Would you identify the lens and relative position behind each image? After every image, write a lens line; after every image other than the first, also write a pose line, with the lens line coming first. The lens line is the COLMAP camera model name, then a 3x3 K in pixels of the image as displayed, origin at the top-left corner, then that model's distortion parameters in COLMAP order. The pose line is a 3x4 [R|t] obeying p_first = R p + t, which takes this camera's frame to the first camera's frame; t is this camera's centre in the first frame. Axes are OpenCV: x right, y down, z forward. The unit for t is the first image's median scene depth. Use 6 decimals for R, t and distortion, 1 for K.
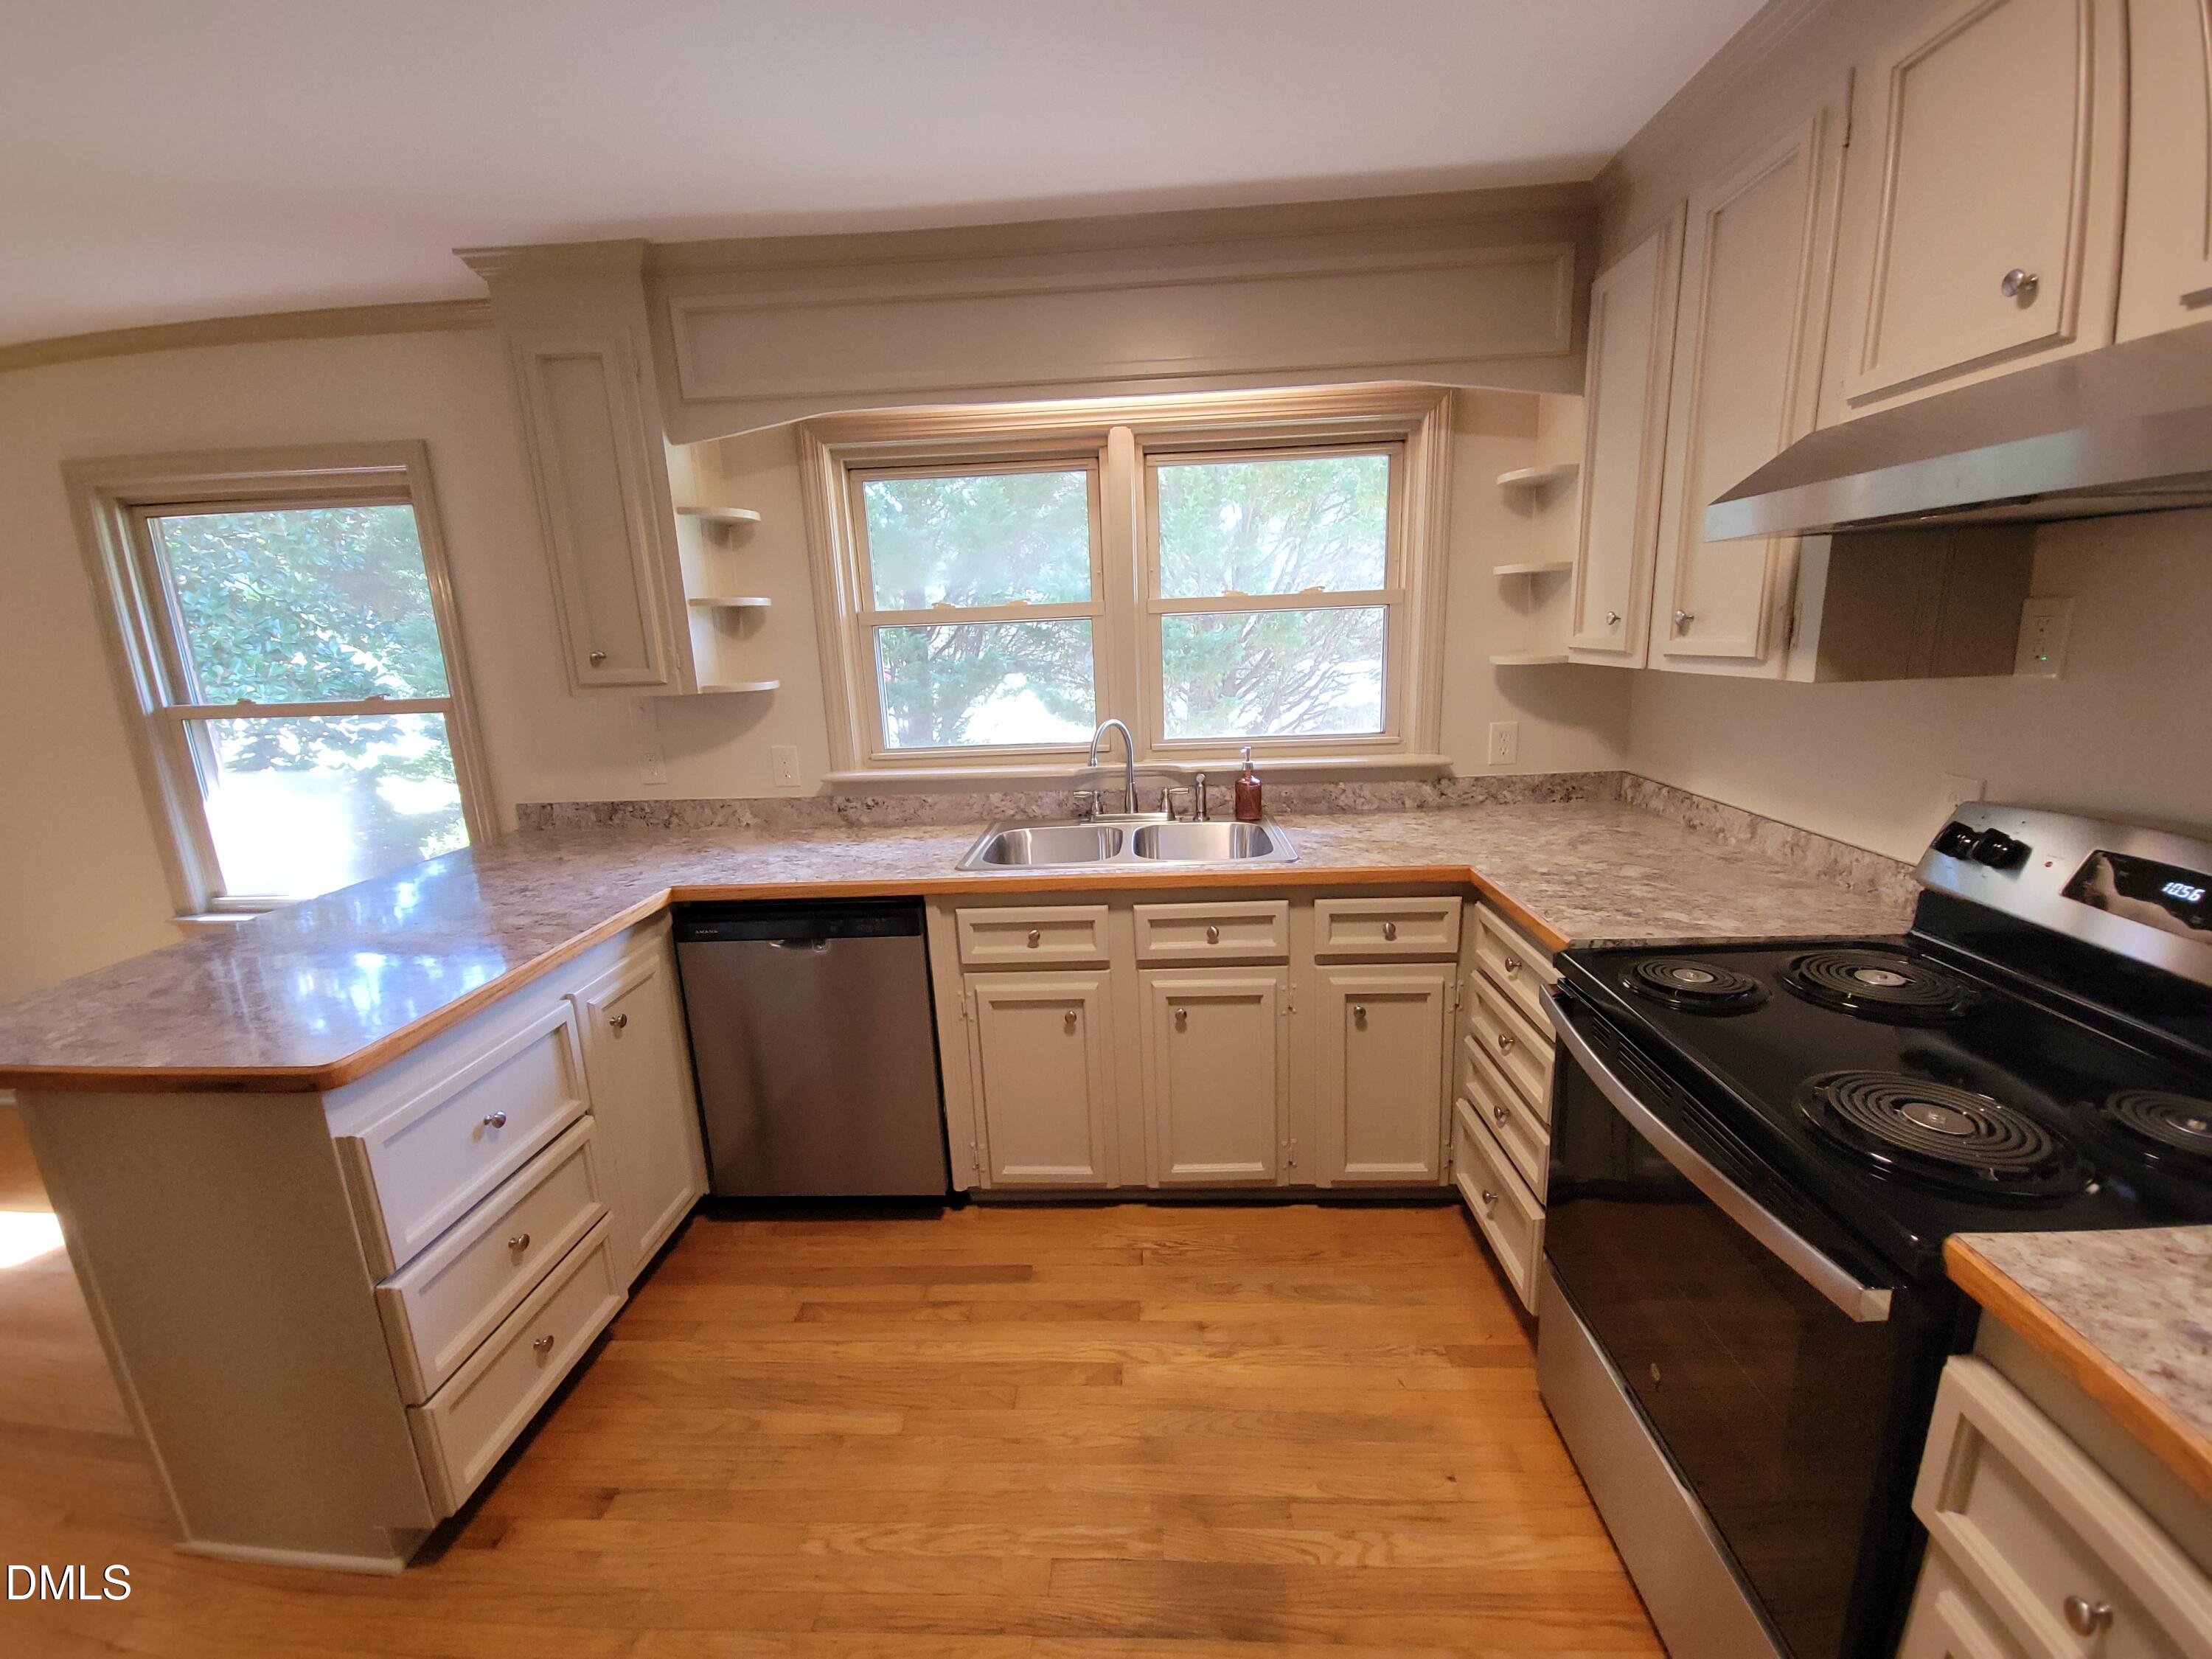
lens RADIAL K [[896.0, 0, 1105.9], [0, 896.0, 826.2], [0, 0, 1]] dist [0.012964, -0.007578]
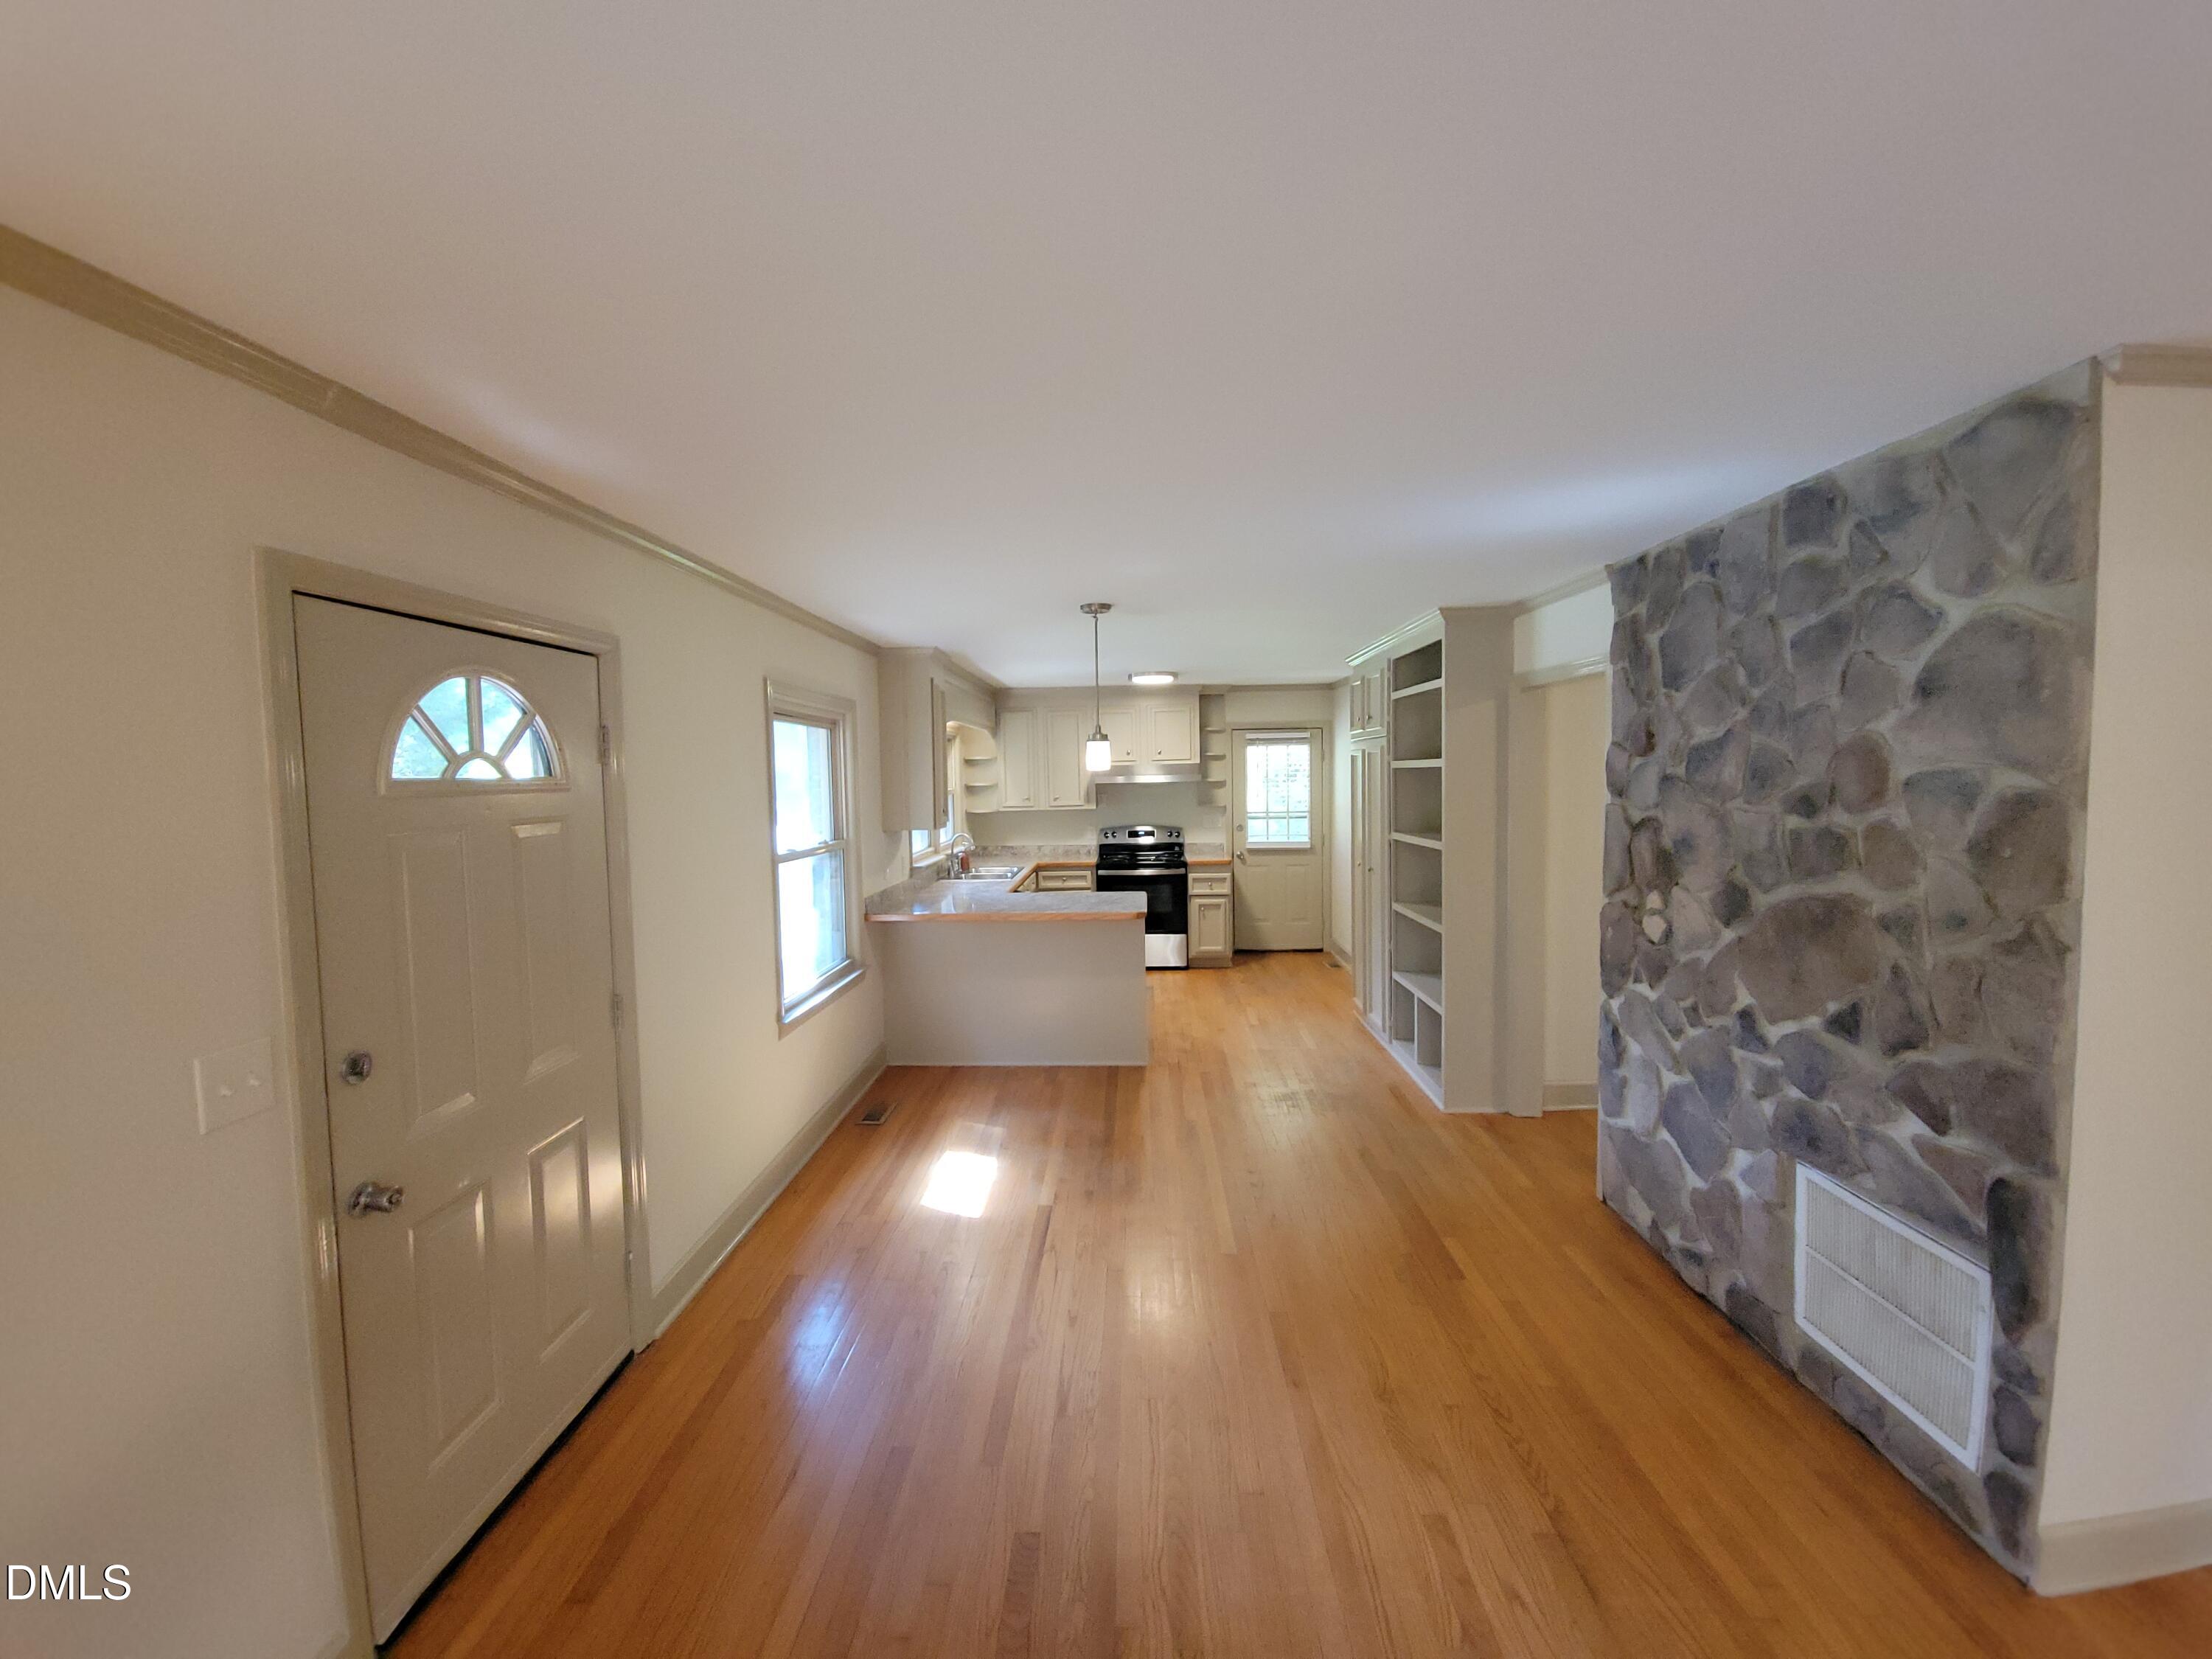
lens RADIAL K [[896.0, 0, 1105.9], [0, 896.0, 826.2], [0, 0, 1]] dist [0.012964, -0.007578]
pose [[-0.017375, -0.021780, 0.999612, -2.820544], [0.239423, 0.970586, 0.025310, -0.109015], [-0.970760, 0.239769, -0.011649, 0.627302]]
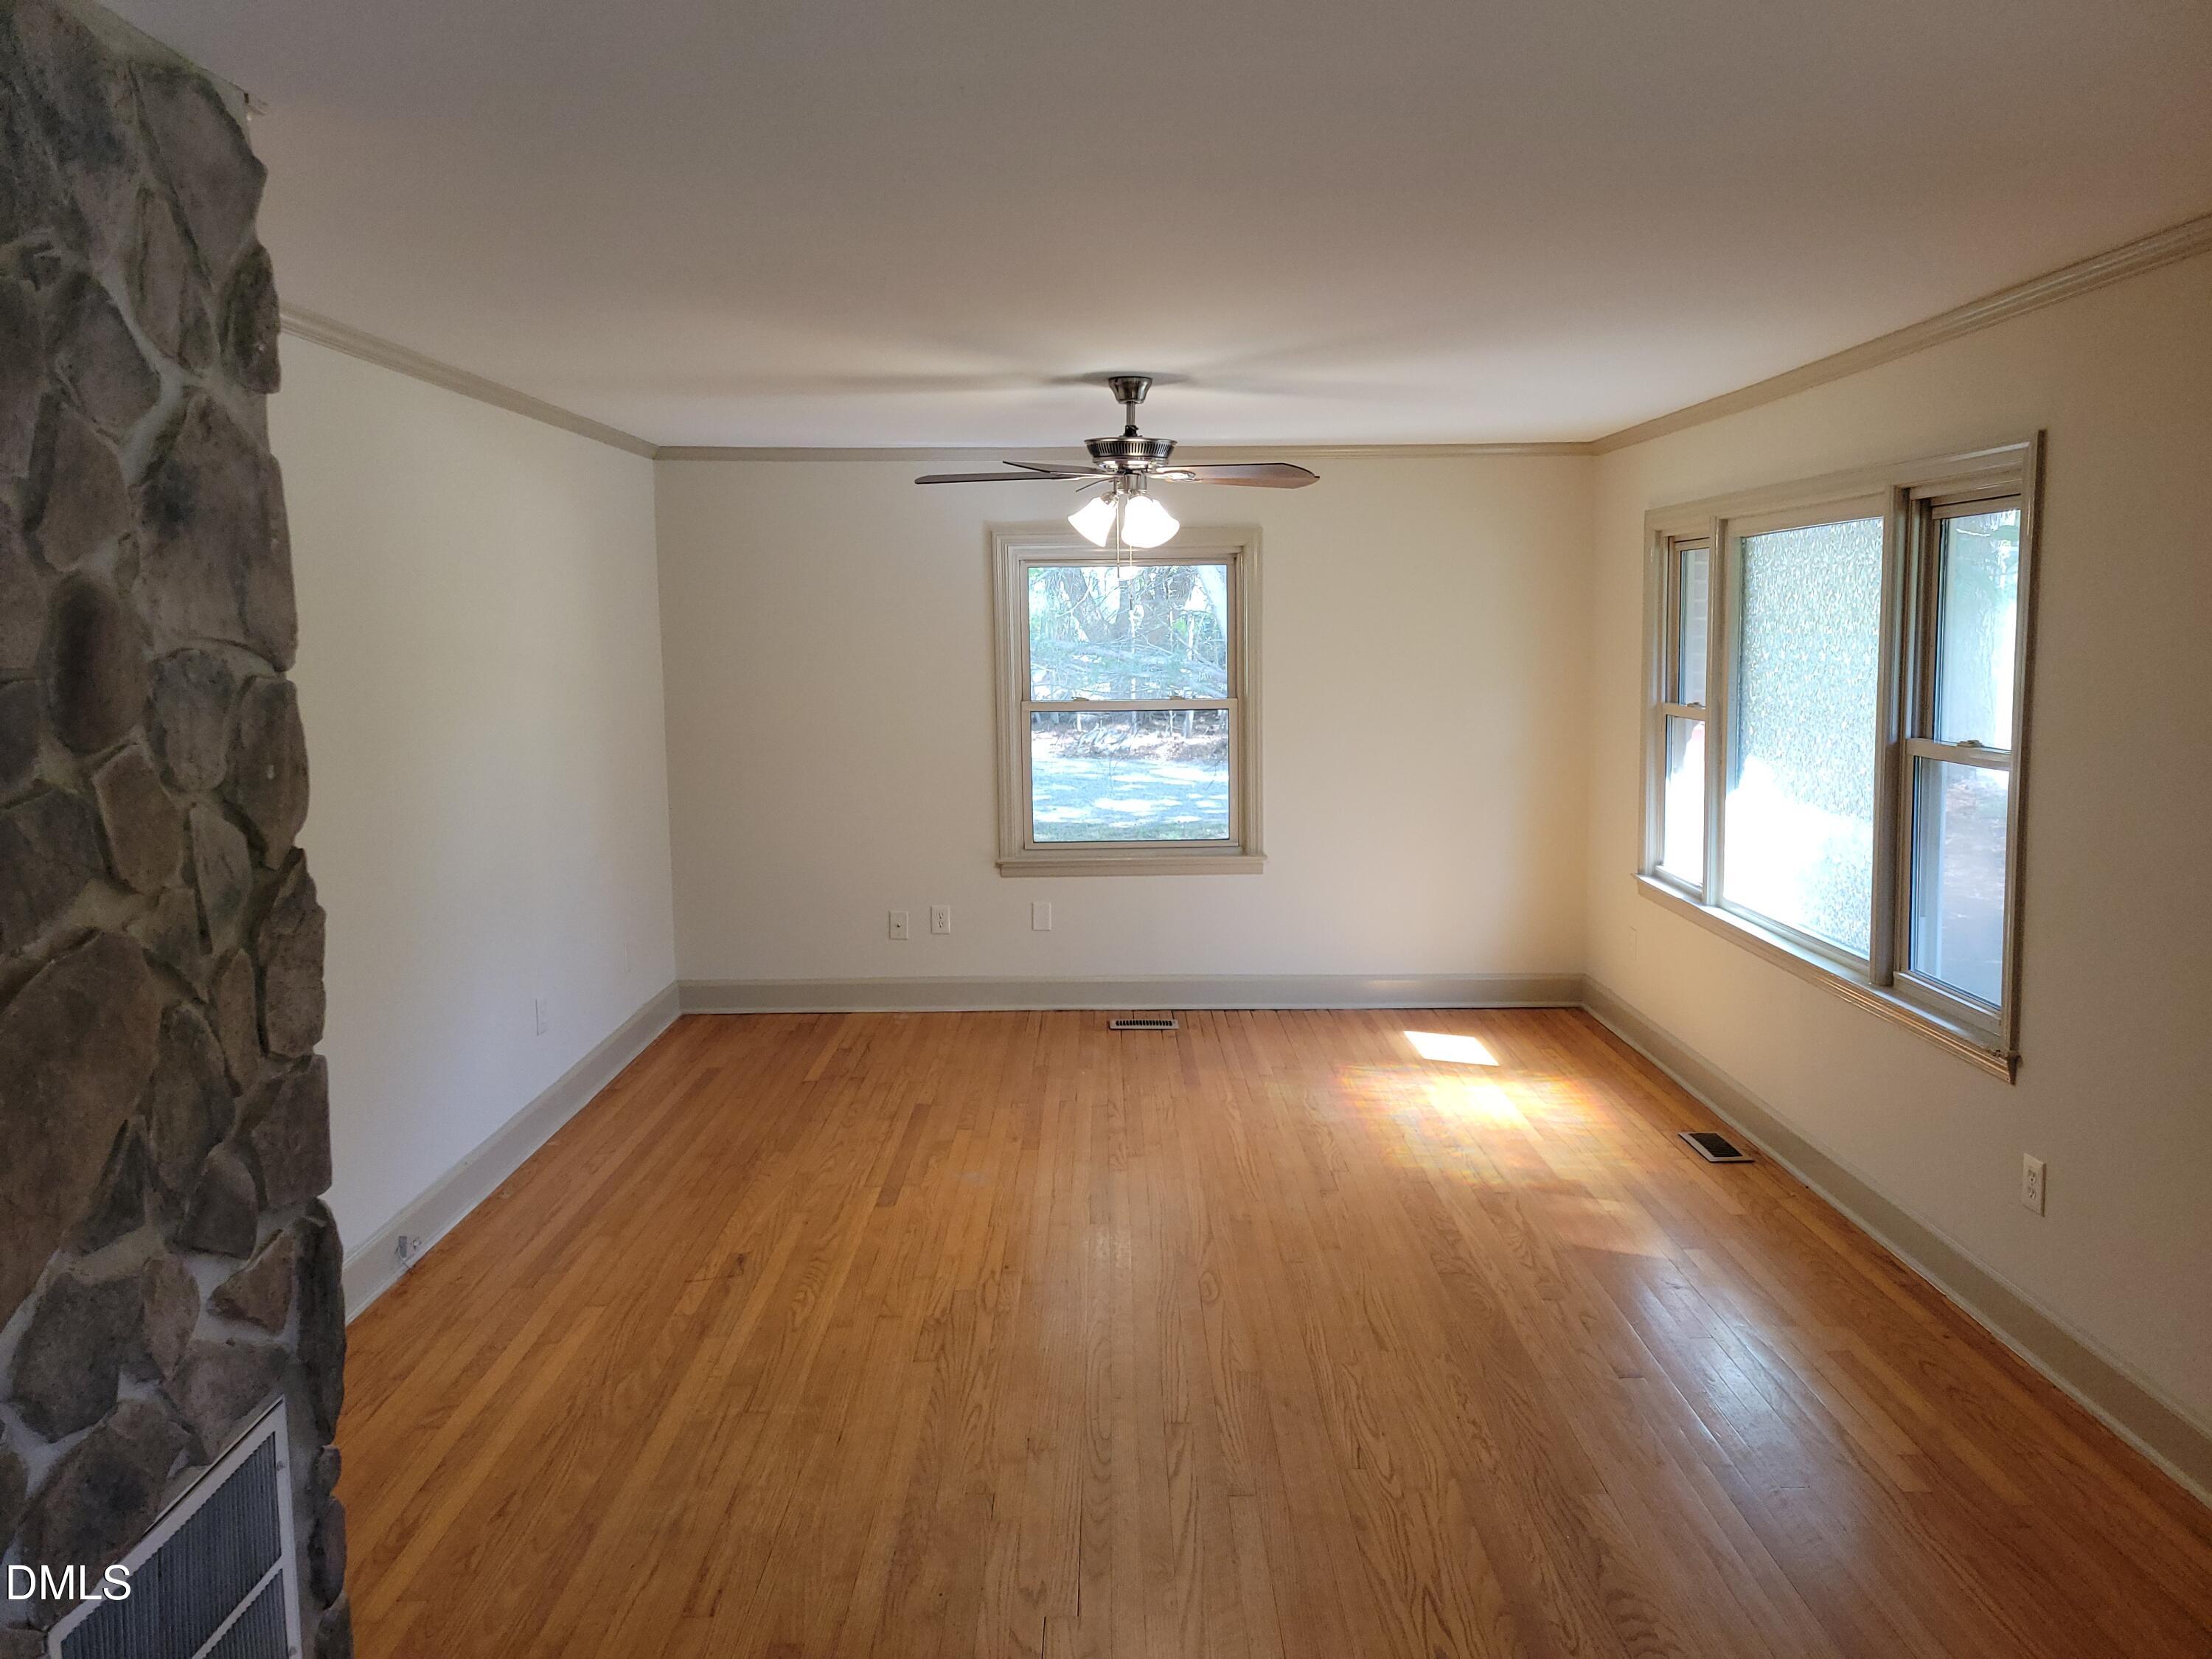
lens RADIAL K [[1652.6, 0, 1123.7], [0, 1652.6, 804.5], [0, 0, 1]] dist [0.079555, -0.069669]
pose [[0.061532, 0.147395, -0.987162, -1.094458], [-0.214897, 0.967796, 0.131108, -0.100321], [0.974696, 0.204071, 0.091225, 0.279879]]
